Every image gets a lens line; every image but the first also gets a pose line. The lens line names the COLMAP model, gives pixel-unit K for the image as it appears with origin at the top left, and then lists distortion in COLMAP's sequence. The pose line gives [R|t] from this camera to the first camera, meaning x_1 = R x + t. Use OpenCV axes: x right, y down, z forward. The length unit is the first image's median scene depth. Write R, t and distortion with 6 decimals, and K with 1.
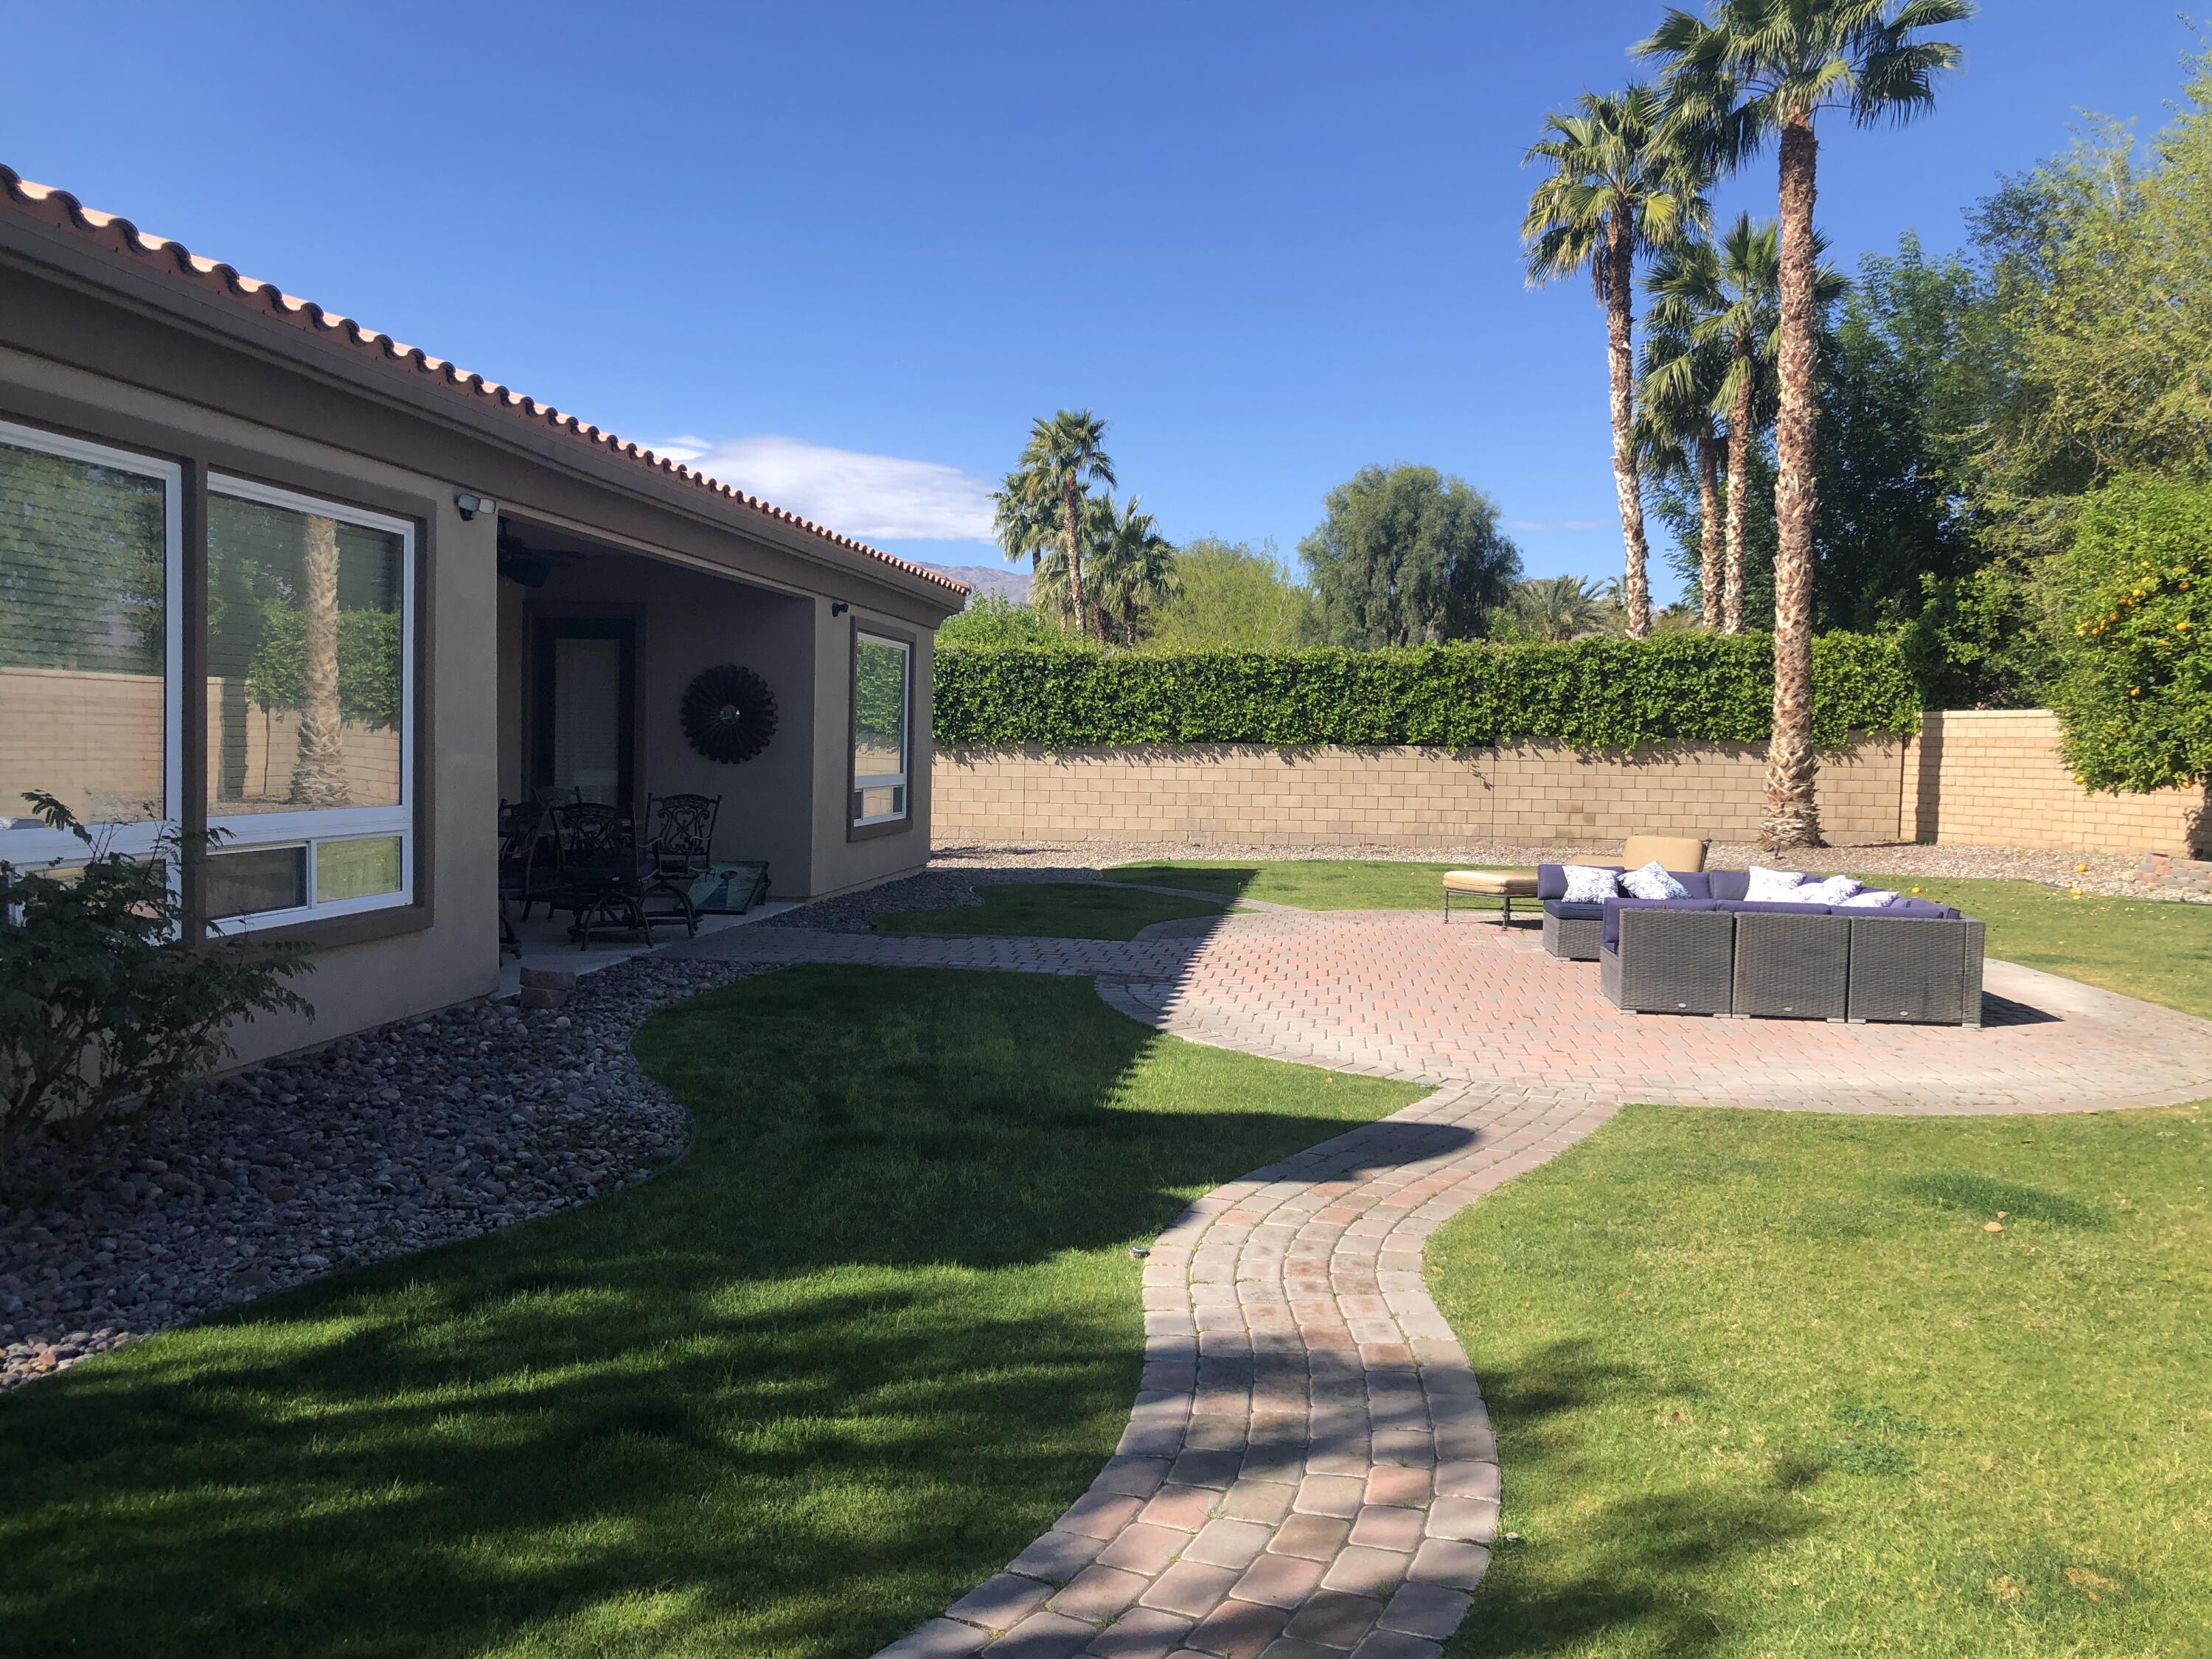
lens RADIAL K [[1835.8, 0, 1115.1], [0, 1835.8, 827.2], [0, 0, 1]] dist [0.037264, -0.026757]
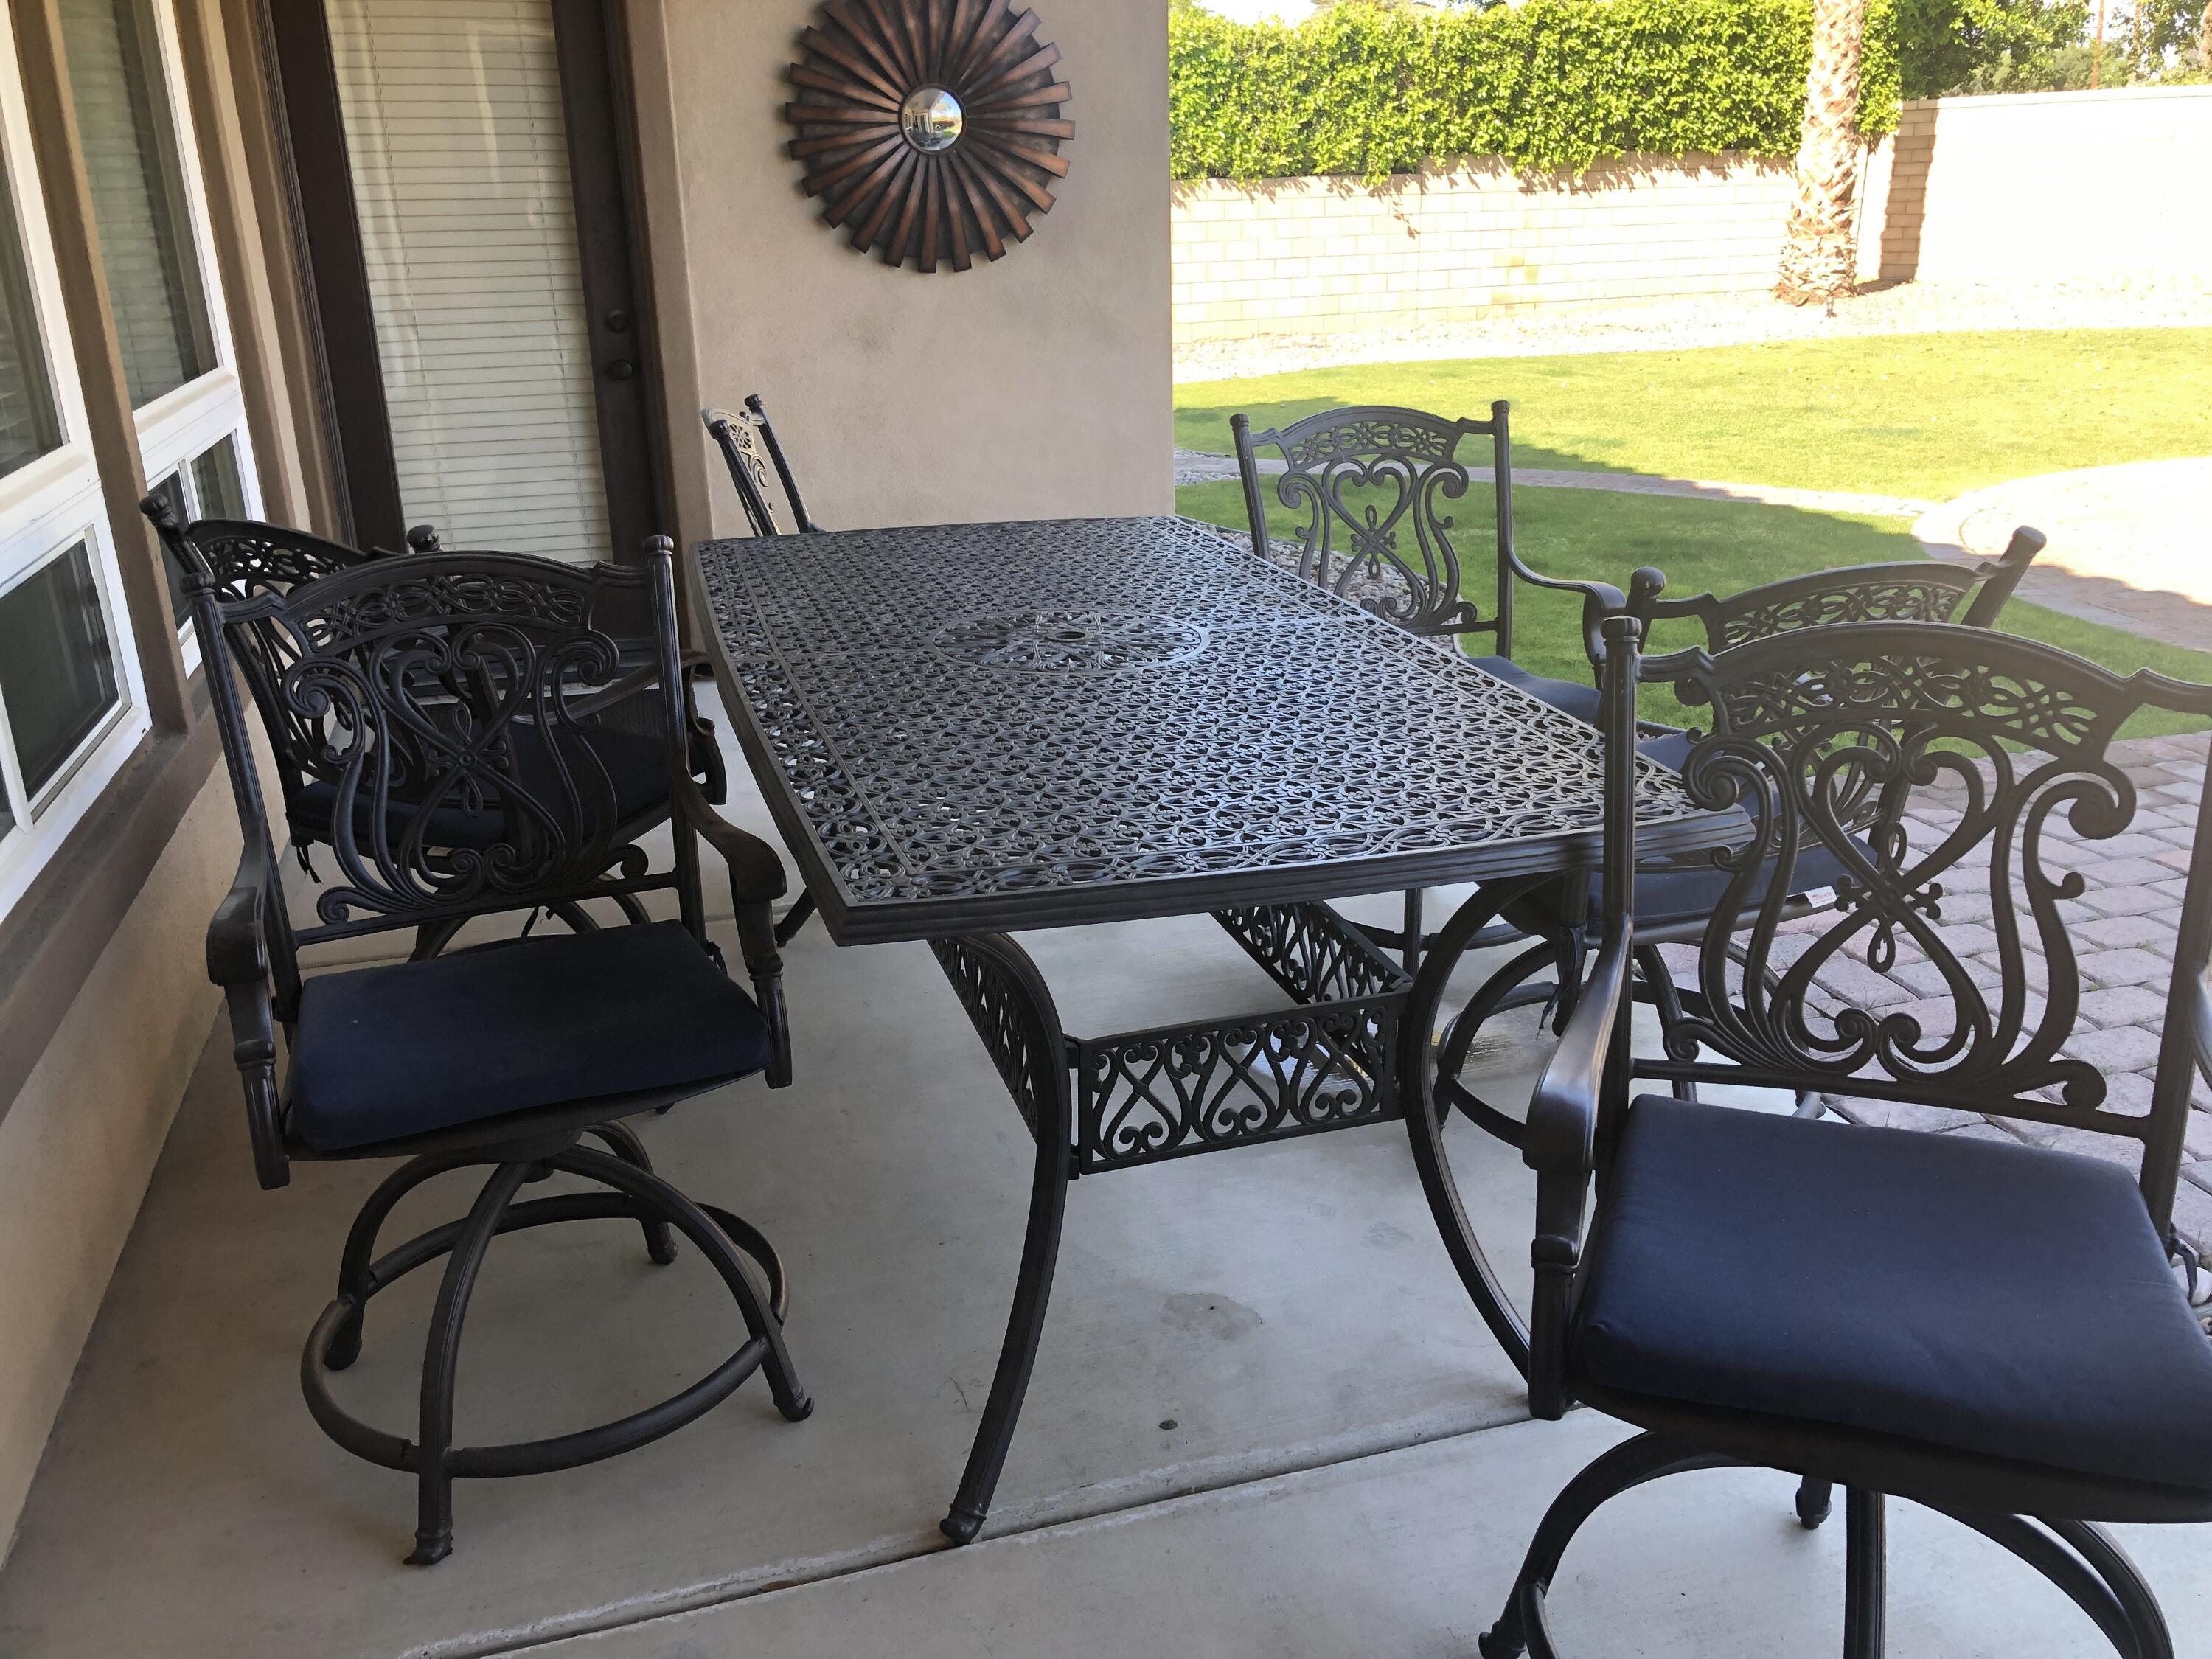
lens RADIAL K [[1835.8, 0, 1163.5], [0, 1835.8, 824.0], [0, 0, 1]] dist [0.037264, -0.026757]
pose [[0.913194, -0.168576, 0.371025, -0.182413], [0.056472, 0.953995, 0.294457, -0.020131], [-0.403594, -0.247943, 0.880702, 0.369734]]
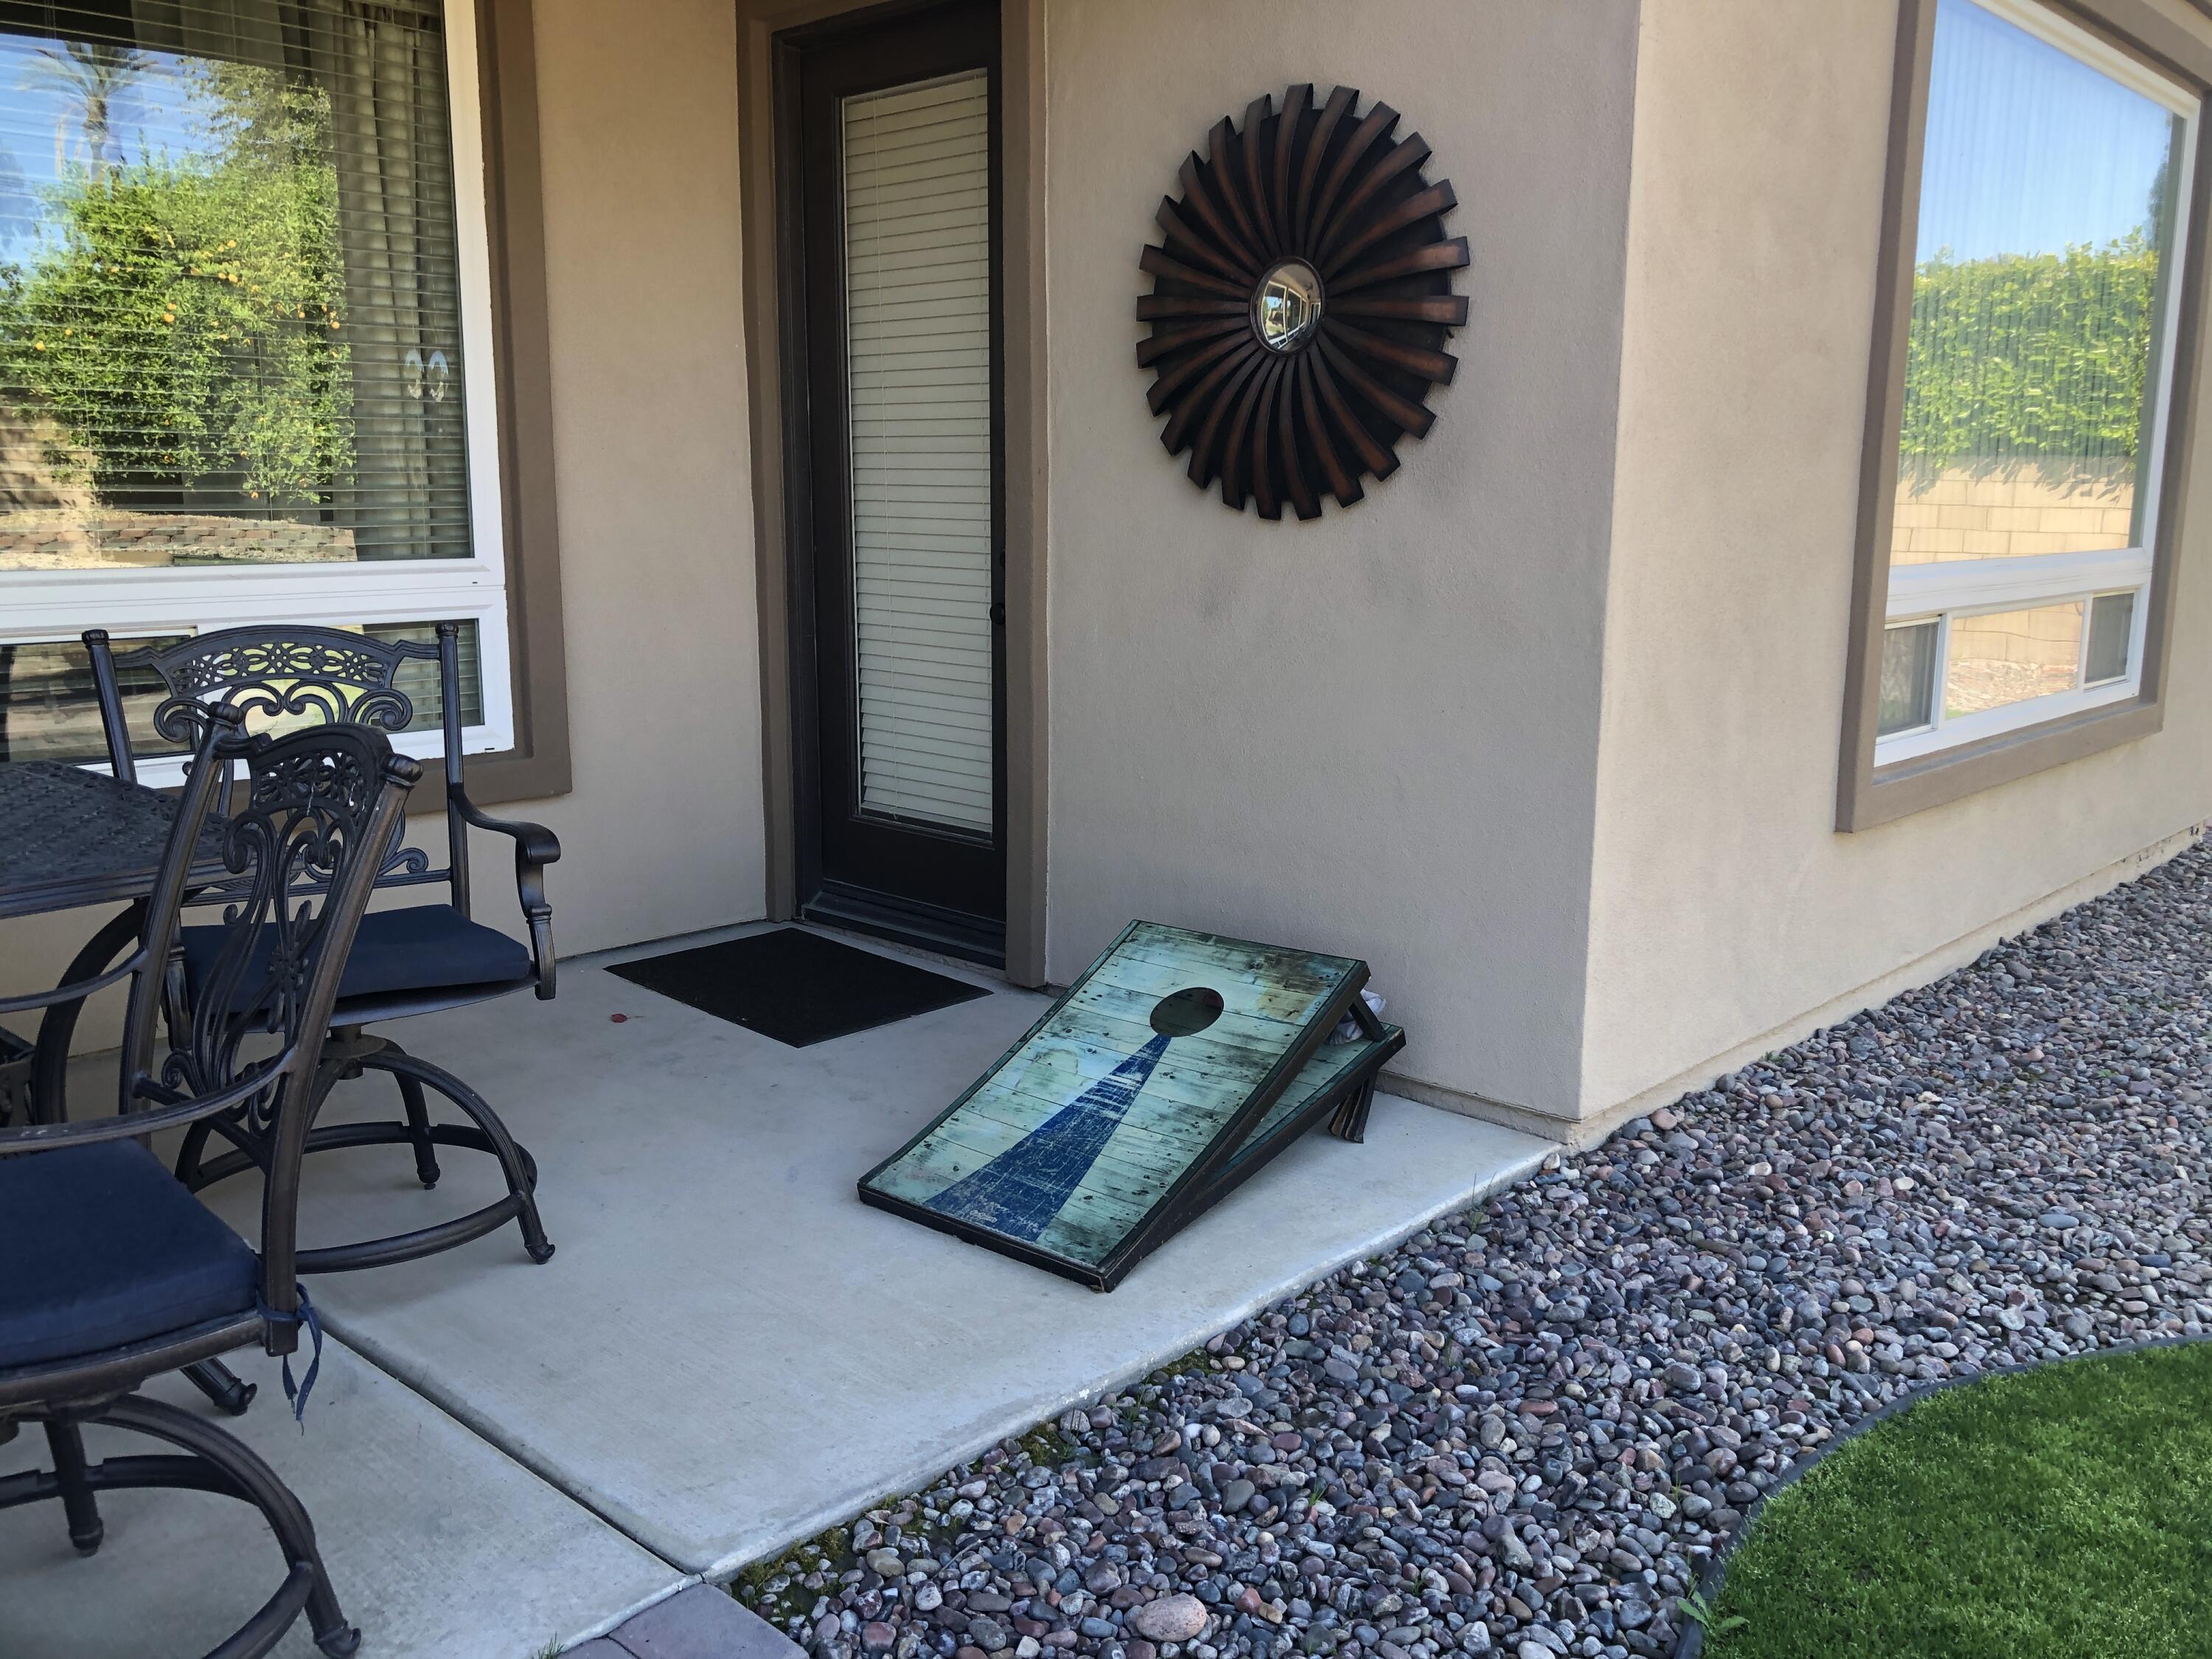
lens RADIAL K [[1835.8, 0, 1115.0], [0, 1835.8, 826.6], [0, 0, 1]] dist [0.037264, -0.026757]
pose [[0.805168, 0.095349, -0.585331, -0.046973], [-0.019627, 0.990734, 0.134389, -0.015199], [0.592722, -0.096718, 0.799579, 0.450921]]
